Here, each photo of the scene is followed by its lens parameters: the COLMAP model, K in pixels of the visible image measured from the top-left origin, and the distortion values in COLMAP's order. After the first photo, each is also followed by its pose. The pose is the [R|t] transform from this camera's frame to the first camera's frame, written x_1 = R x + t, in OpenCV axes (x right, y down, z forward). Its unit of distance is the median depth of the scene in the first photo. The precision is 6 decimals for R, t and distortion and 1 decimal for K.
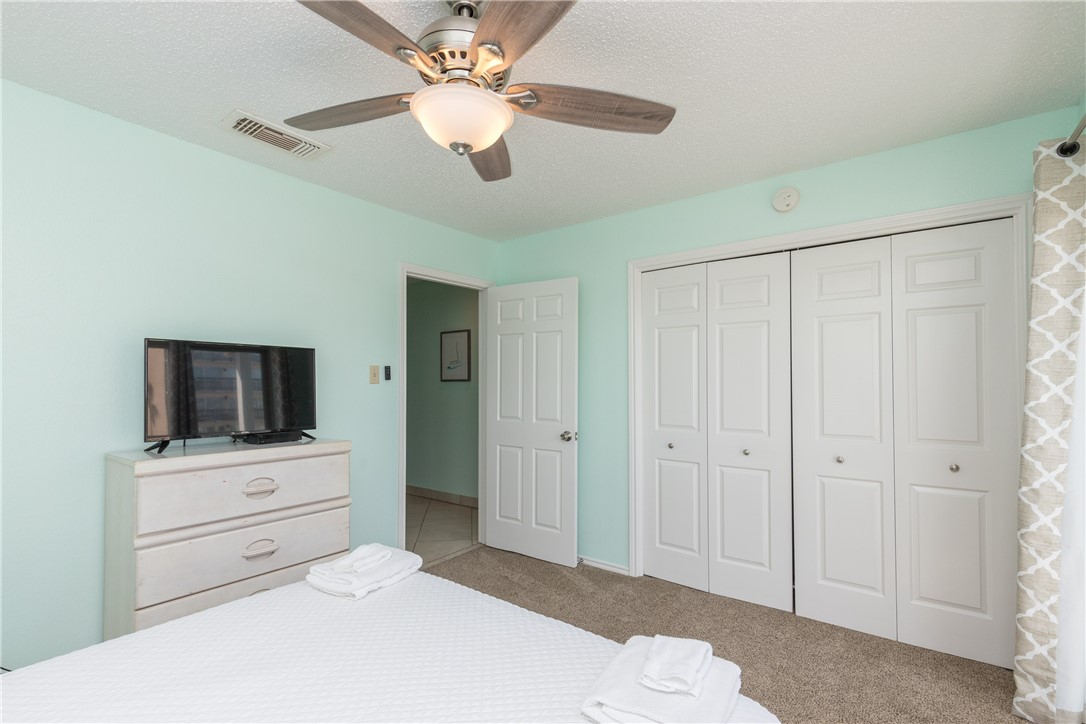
lens RADIAL K [[505.7, 0, 541.3], [0, 505.7, 368.4], [0, 0, 1]] dist [0.001963, 0.000613]
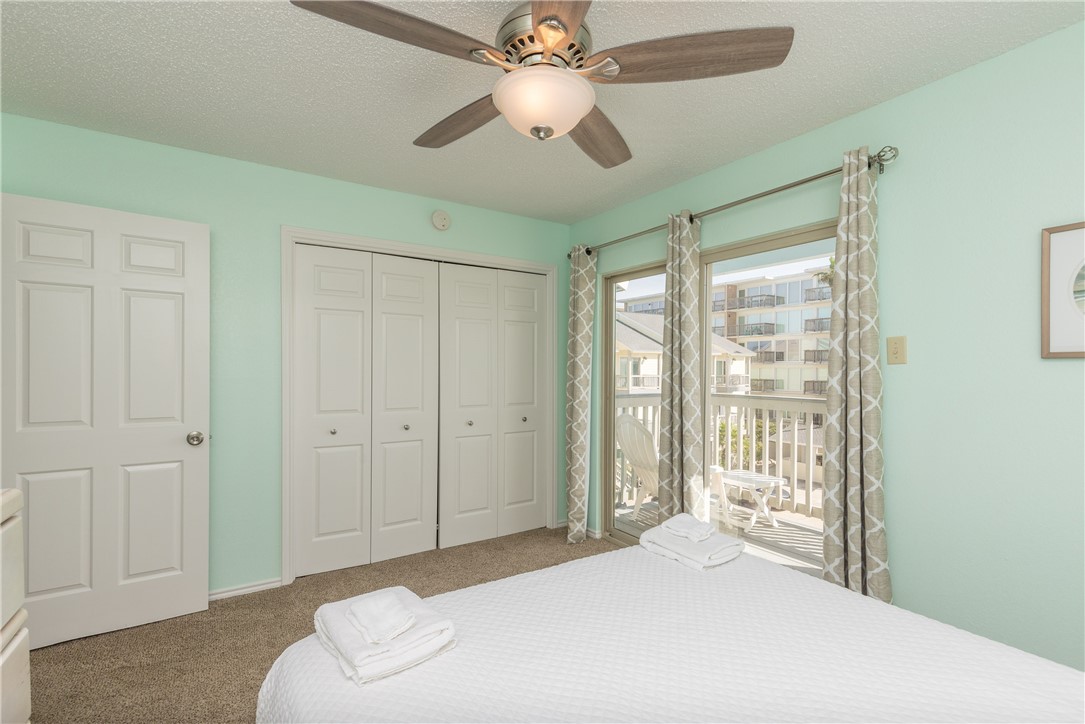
lens RADIAL K [[486.0, 0, 542.5], [0, 486.0, 362.0], [0, 0, 1]] dist [-0.001520, -0.000516]
pose [[0.323925, 0.010138, 0.946029, -0.565360], [-0.034873, 0.999391, 0.001230, 0.005312], [-0.945440, -0.033390, 0.324081, 0.365560]]
